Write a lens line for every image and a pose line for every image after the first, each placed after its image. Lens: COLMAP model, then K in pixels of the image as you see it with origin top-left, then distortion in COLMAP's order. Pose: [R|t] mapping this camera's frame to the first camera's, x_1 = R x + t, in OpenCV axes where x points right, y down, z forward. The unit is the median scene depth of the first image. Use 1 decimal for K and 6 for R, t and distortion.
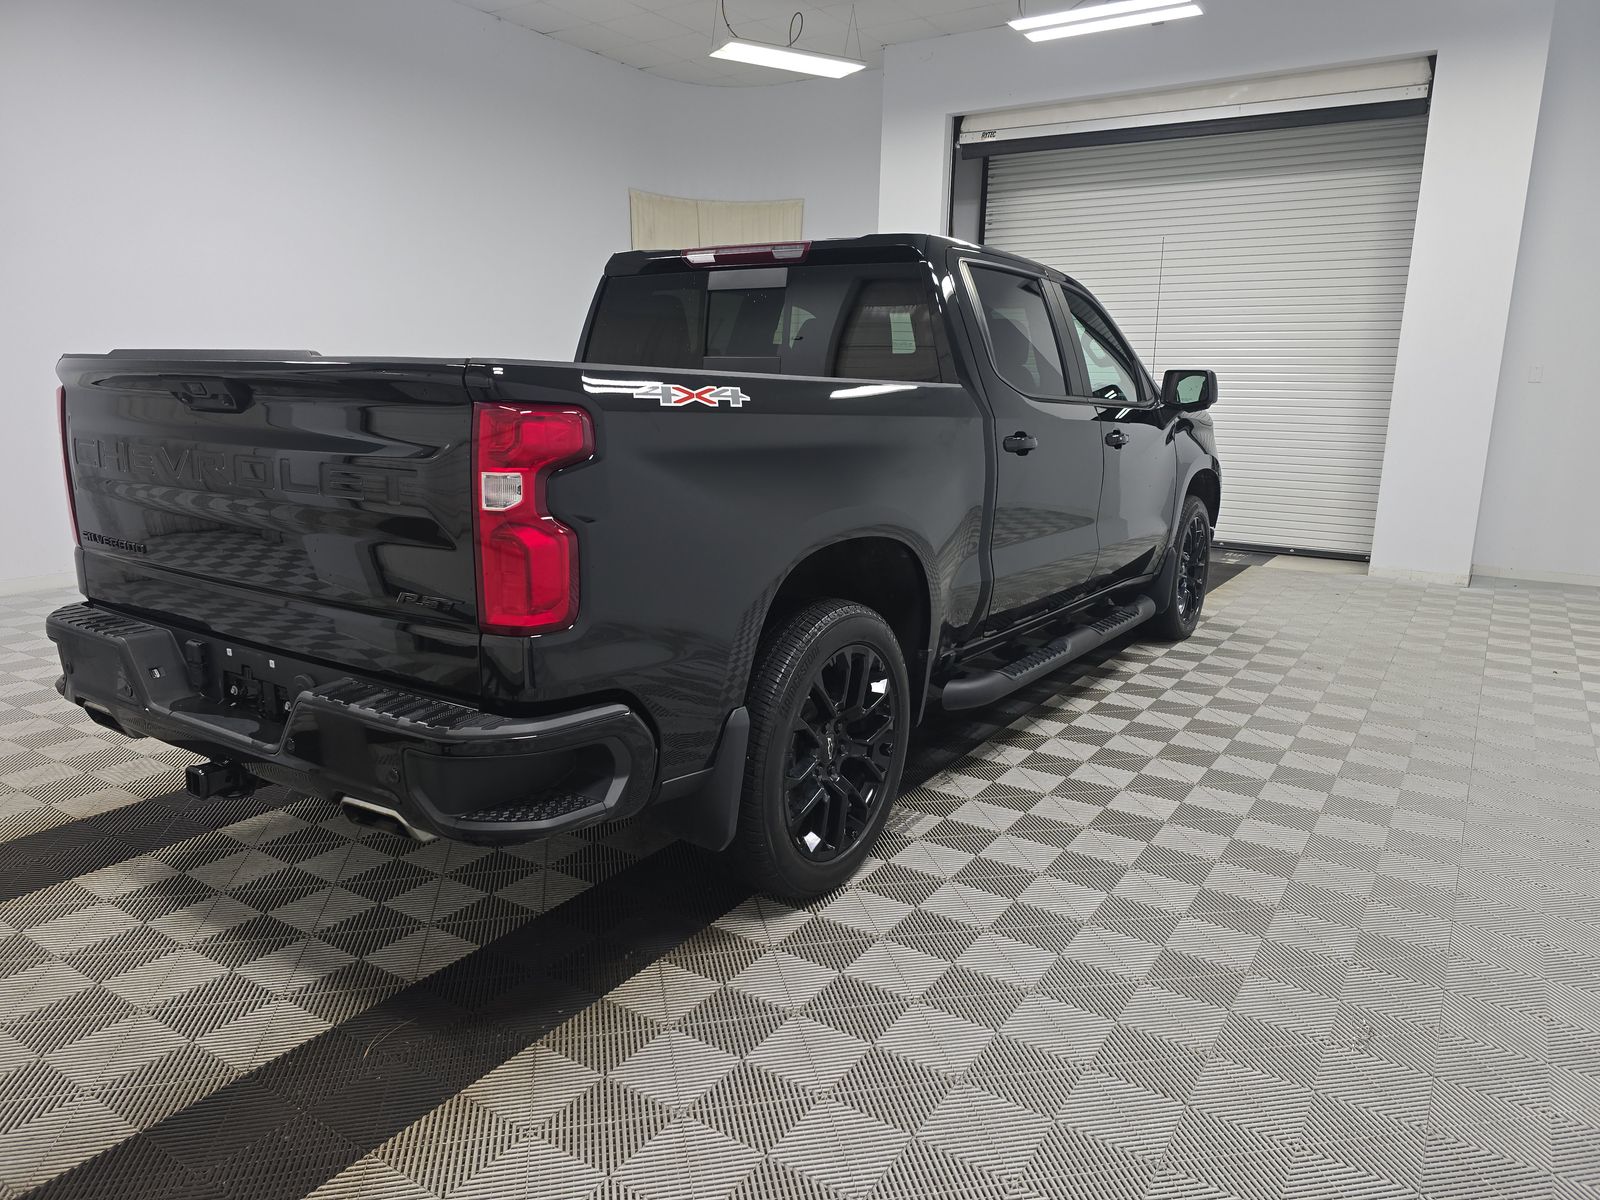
lens RADIAL K [[1079.2, 0, 800.2], [0, 1079.2, 607.0], [0, 0, 1]] dist [0.039410, -0.019214]
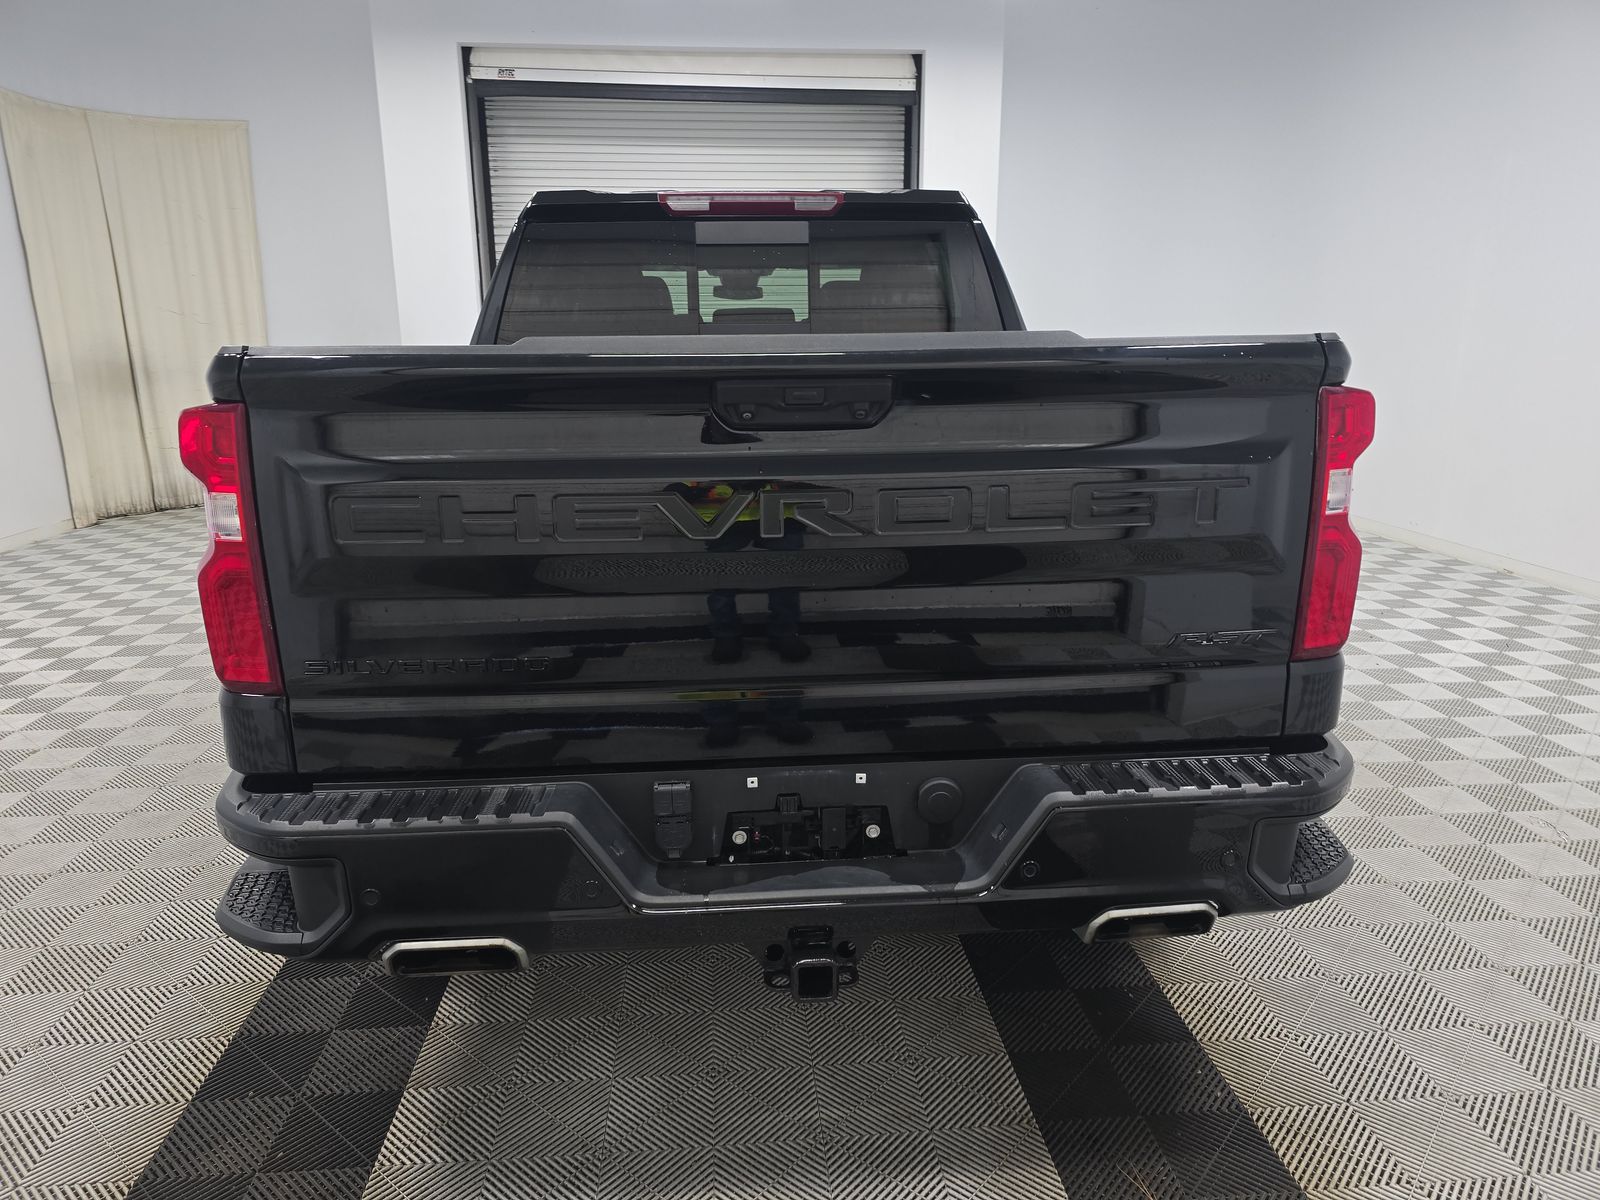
lens RADIAL K [[1079.2, 0, 791.5], [0, 1079.2, 603.0], [0, 0, 1]] dist [0.039410, -0.019214]
pose [[0.789902, -0.169775, 0.589263, -0.581539], [0.149179, 0.985245, 0.083890, -0.079835], [-0.594811, 0.021641, 0.803575, 0.293350]]
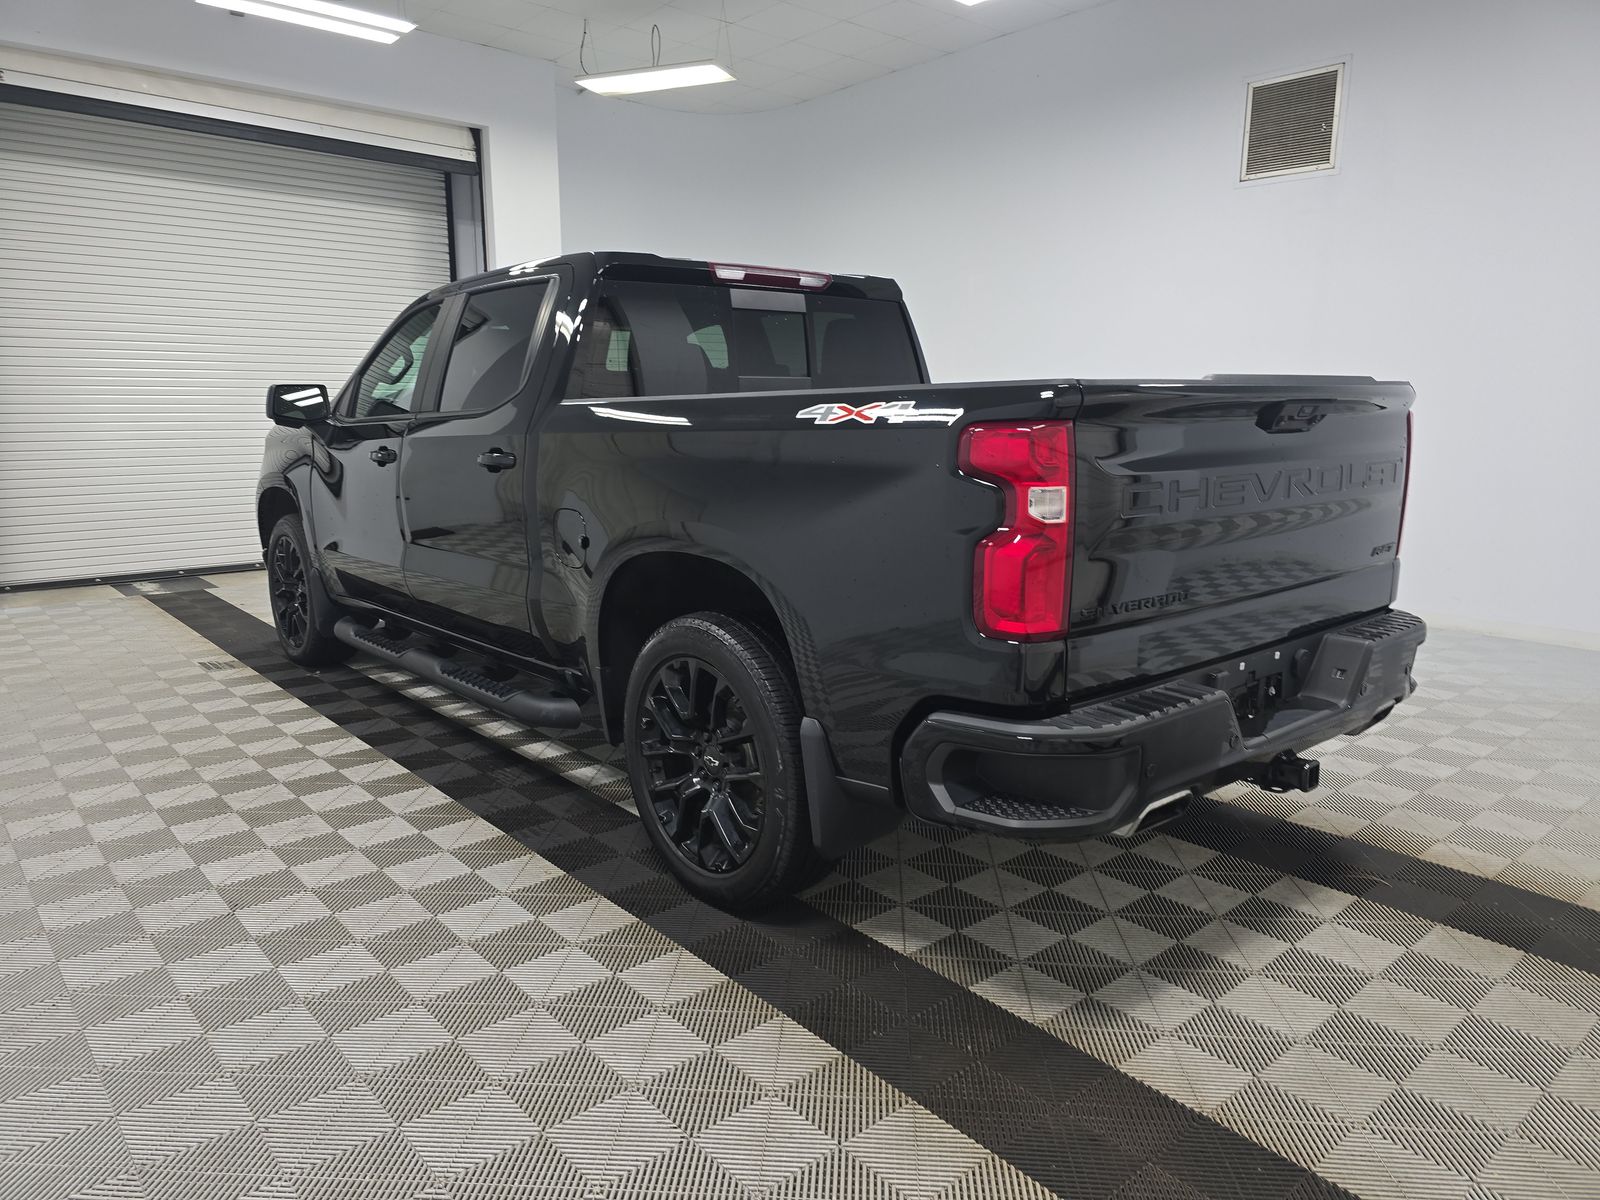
lens RADIAL K [[1079.2, 0, 799.7], [0, 1079.2, 591.4], [0, 0, 1]] dist [0.039410, -0.019214]
pose [[0.266837, -0.189510, 0.944925, -1.056810], [0.211808, 0.968035, 0.134333, -0.167189], [-0.940179, 0.164298, 0.298447, 0.710330]]
